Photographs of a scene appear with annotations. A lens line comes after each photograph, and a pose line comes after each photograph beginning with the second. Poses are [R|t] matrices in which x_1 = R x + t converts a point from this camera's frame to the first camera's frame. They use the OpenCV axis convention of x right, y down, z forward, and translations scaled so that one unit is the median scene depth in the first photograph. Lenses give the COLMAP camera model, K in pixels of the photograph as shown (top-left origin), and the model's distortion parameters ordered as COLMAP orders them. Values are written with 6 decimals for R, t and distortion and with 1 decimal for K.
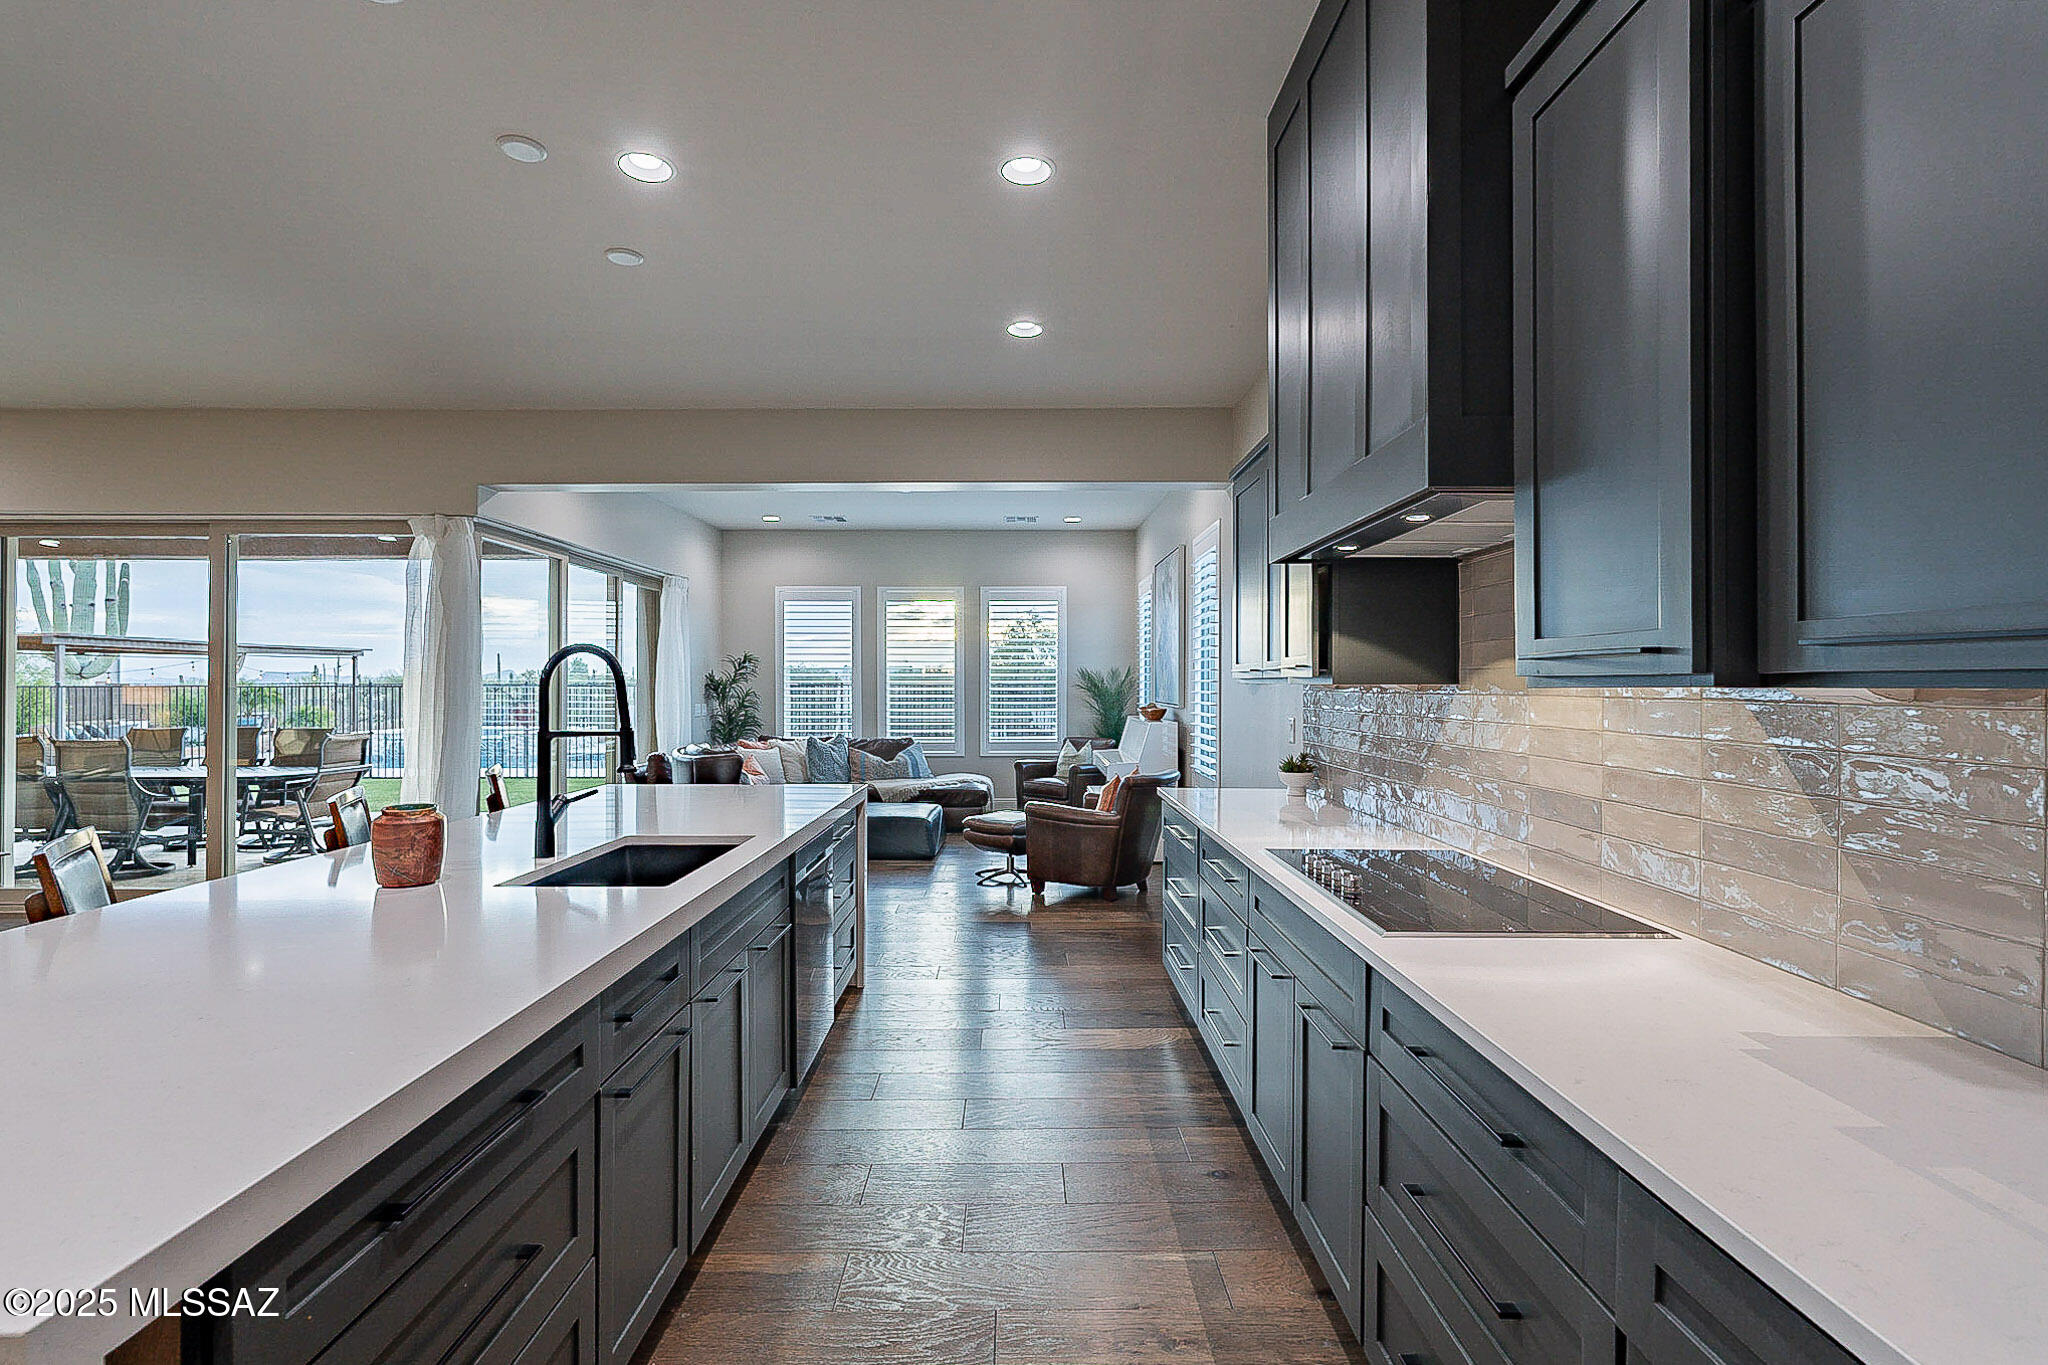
lens RADIAL K [[961.4, 0, 1016.3], [0, 961.4, 674.3], [0, 0, 1]] dist [-0.005584, 0.001875]
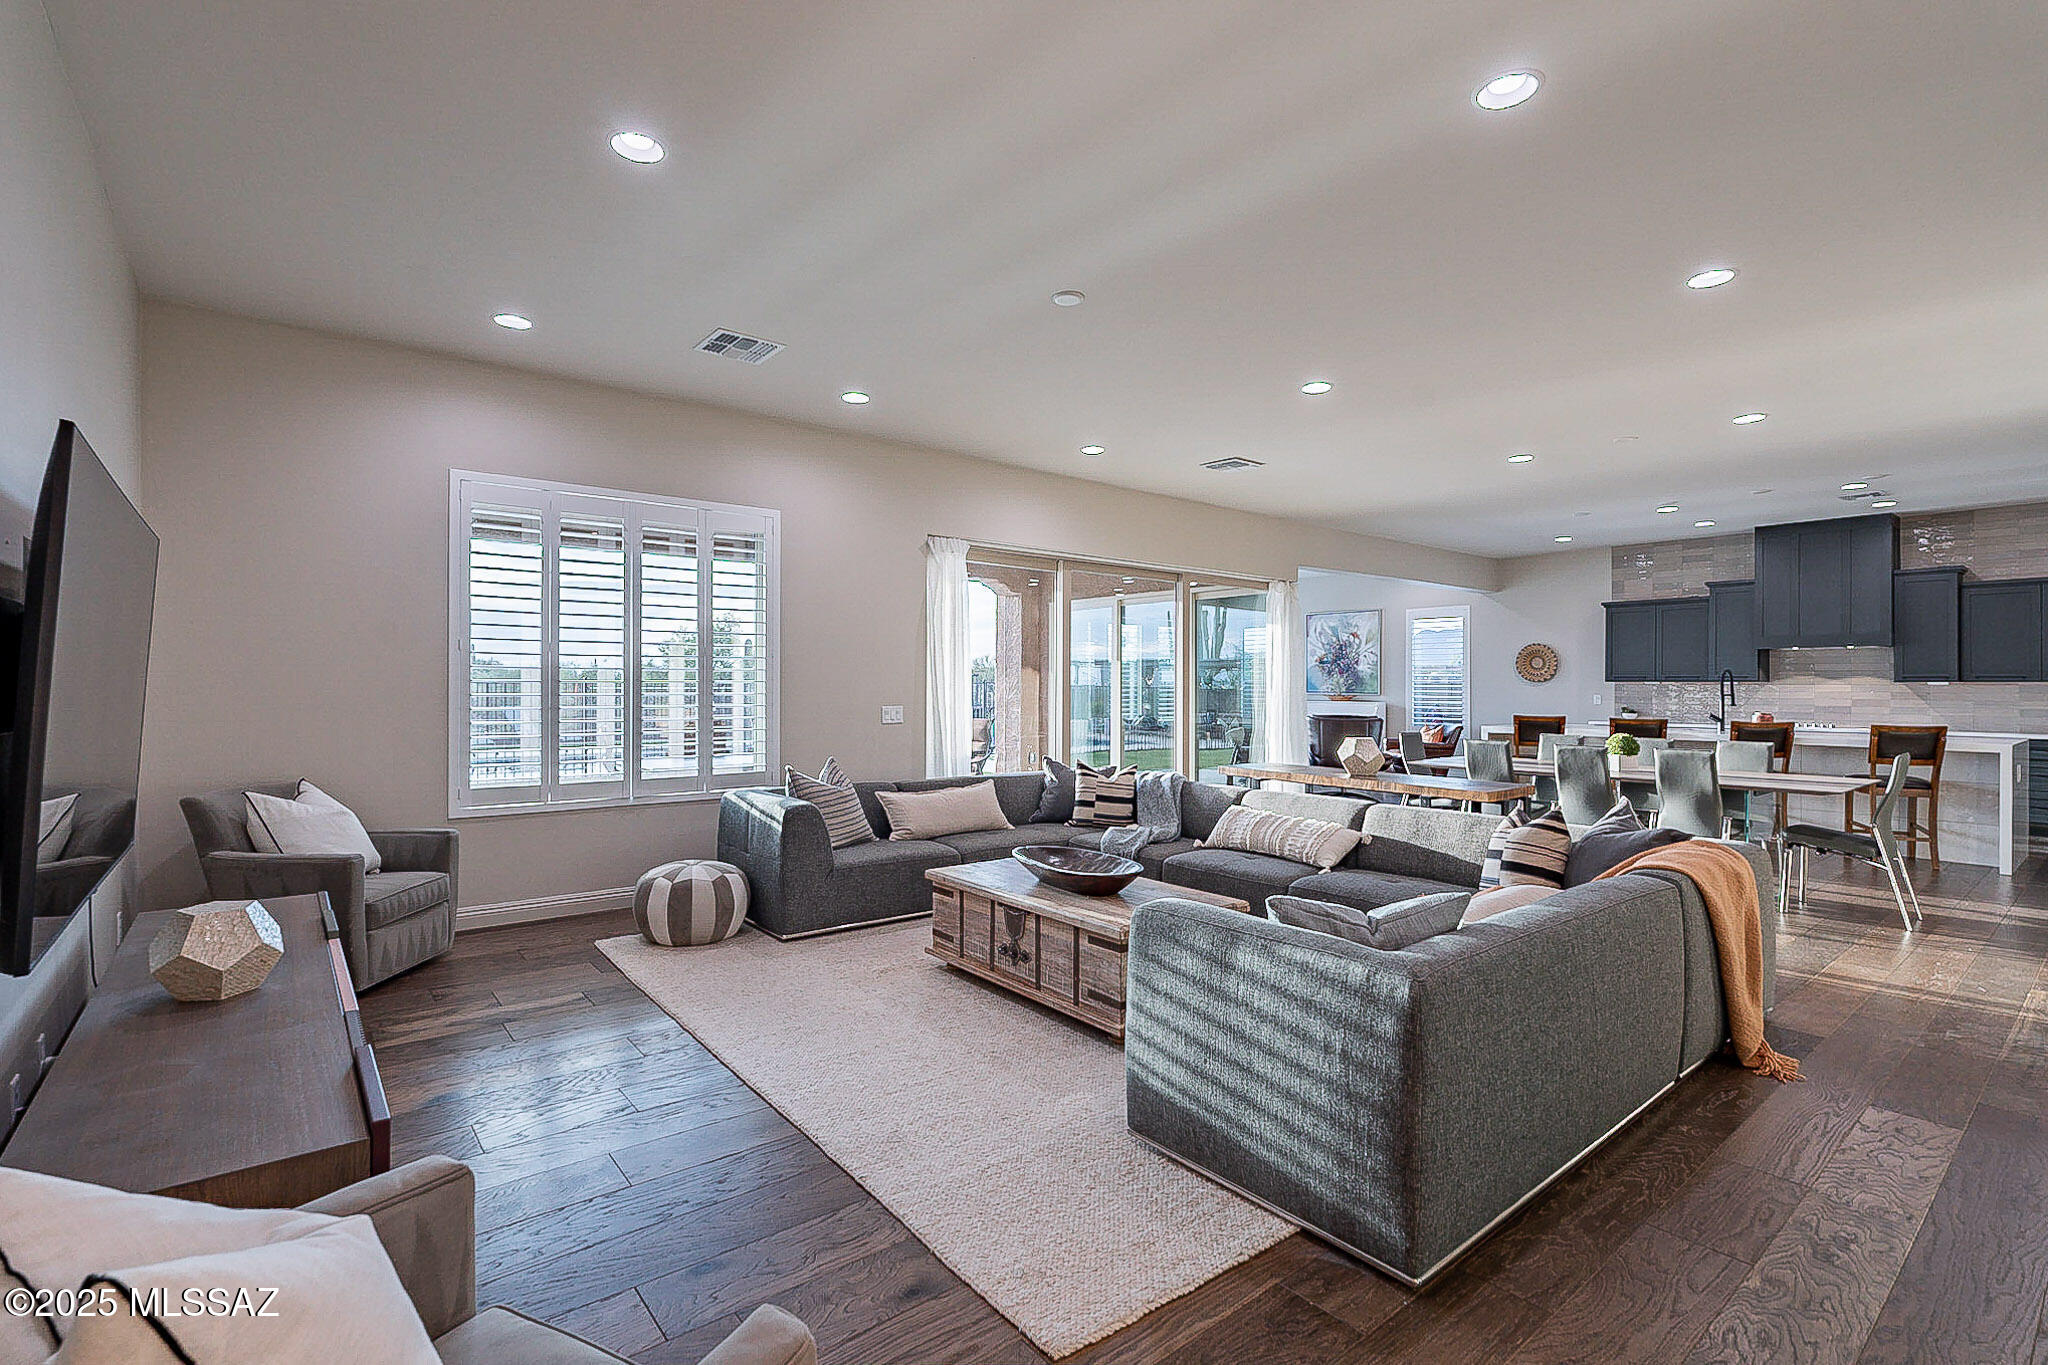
lens RADIAL K [[961.4, 0, 1025.4], [0, 961.4, 673.3], [0, 0, 1]] dist [-0.005584, 0.001875]
pose [[0.767131, 0.011907, 0.641380, -1.193612], [-0.009921, 0.999928, -0.006697, 0.008337], [-0.641413, -0.001226, 0.767195, -0.005915]]
